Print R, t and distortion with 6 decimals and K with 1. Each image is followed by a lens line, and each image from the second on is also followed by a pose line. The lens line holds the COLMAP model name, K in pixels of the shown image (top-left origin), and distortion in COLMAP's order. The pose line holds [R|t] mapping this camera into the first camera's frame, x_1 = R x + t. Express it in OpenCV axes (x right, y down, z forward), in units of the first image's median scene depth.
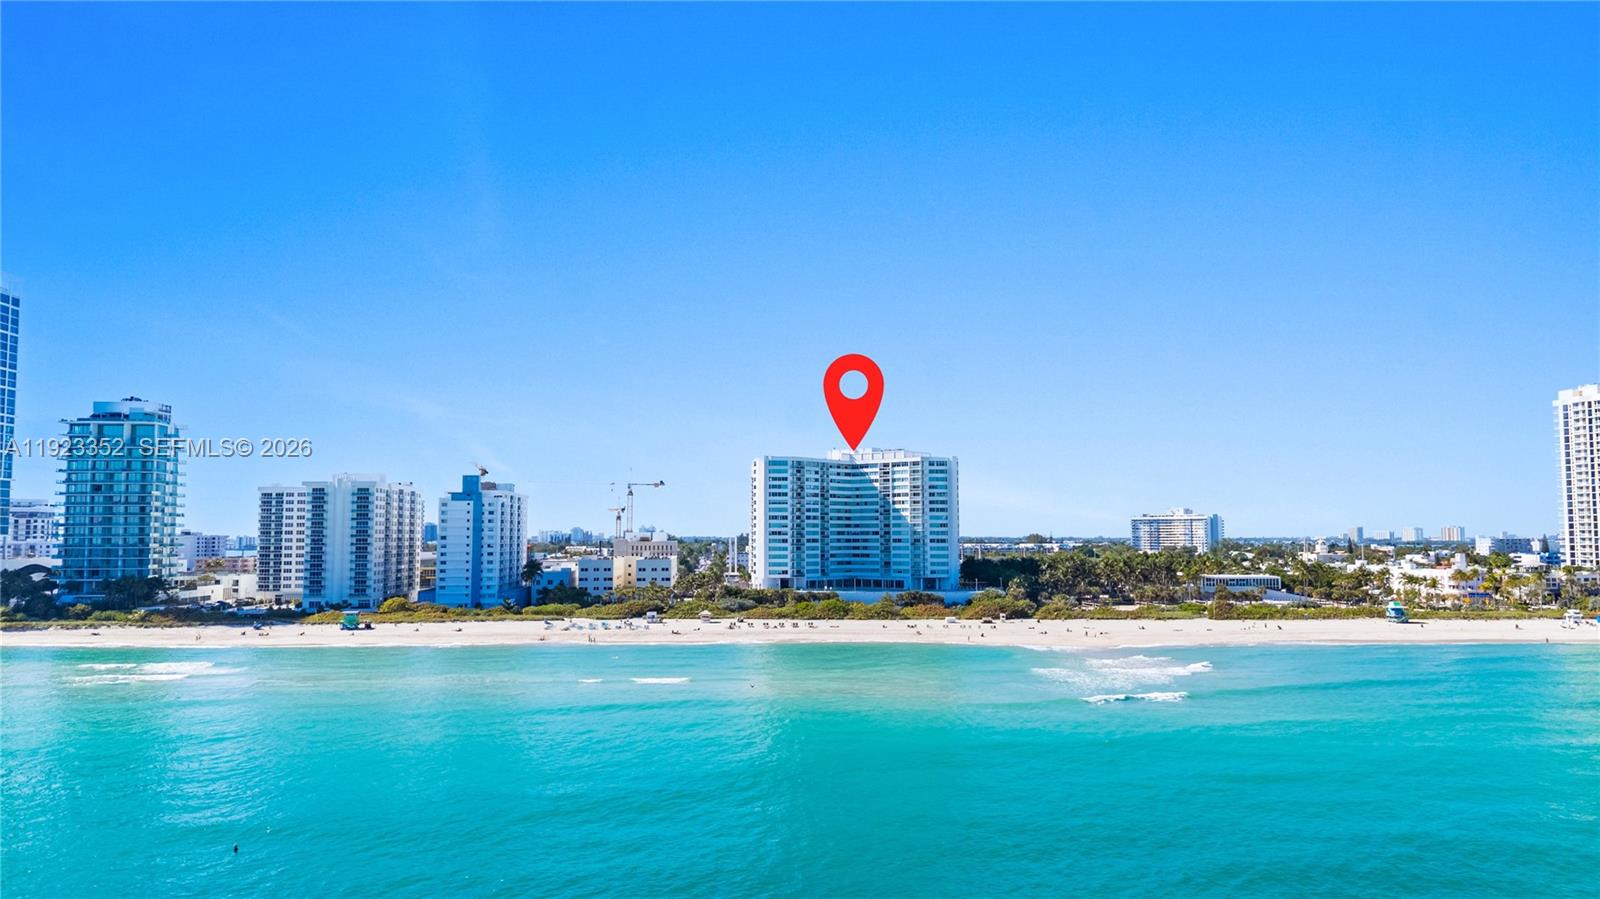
lens RADIAL K [[1153.9, 0, 802.6], [0, 1153.9, 486.8], [0, 0, 1]] dist [-0.004155, -0.002034]
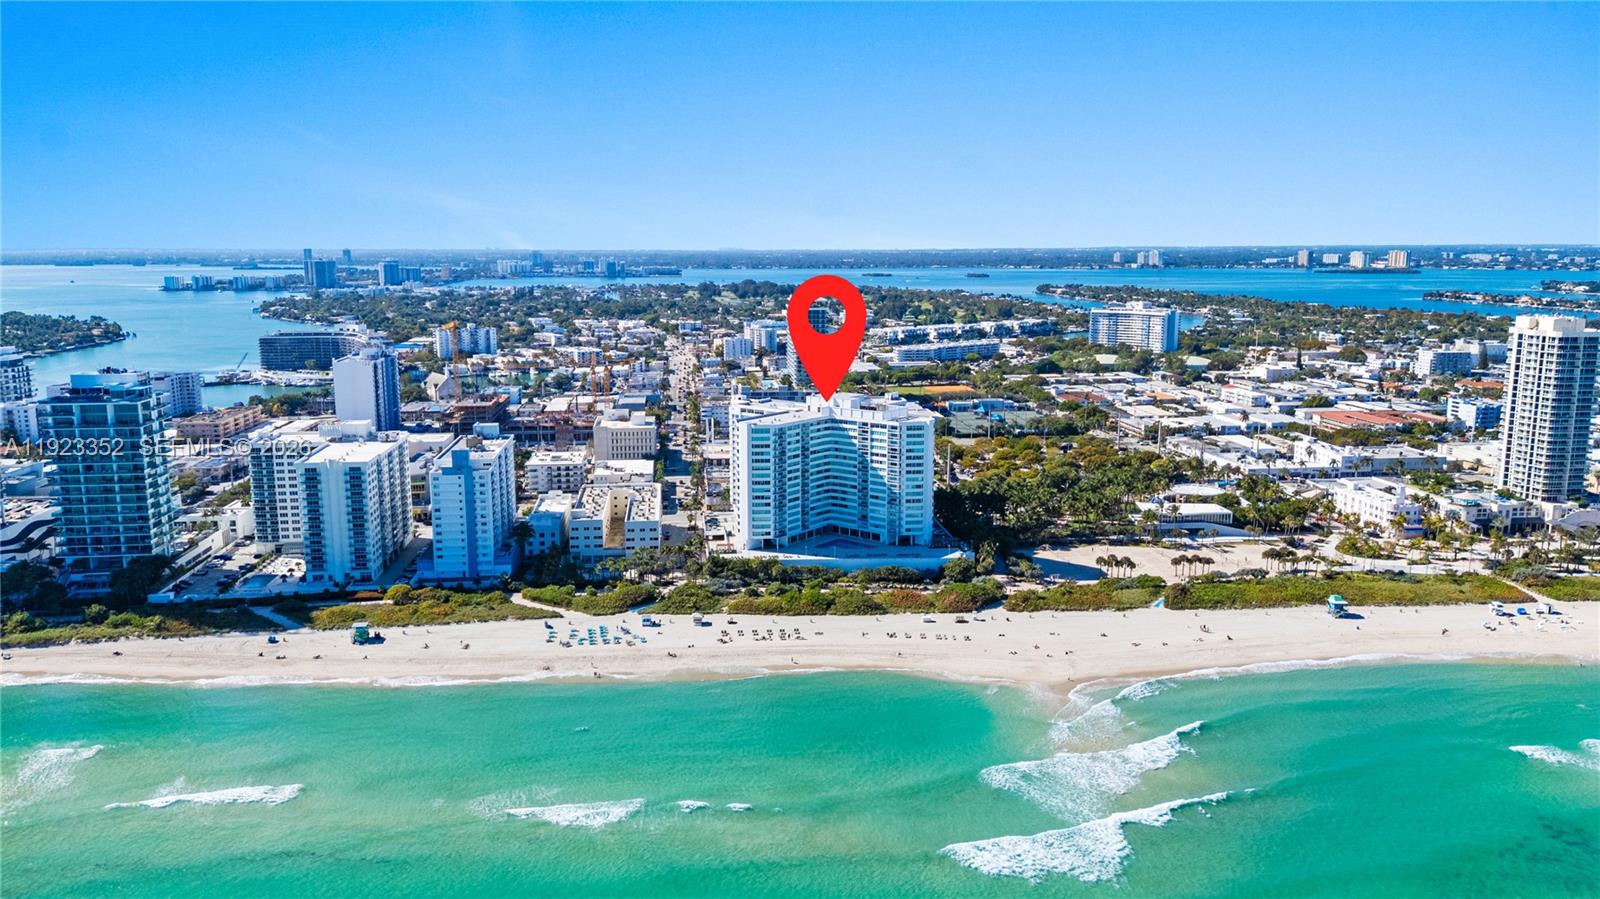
lens RADIAL K [[1132.4, 0, 800.0], [0, 1132.4, 449.5], [0, 0, 1]] dist [-0.001979, -0.004366]
pose [[0.999417, -0.006153, 0.033579, -0.019809], [-0.002025, 0.971202, 0.238249, -0.241162], [-0.034078, -0.238178, 0.970623, 0.017007]]
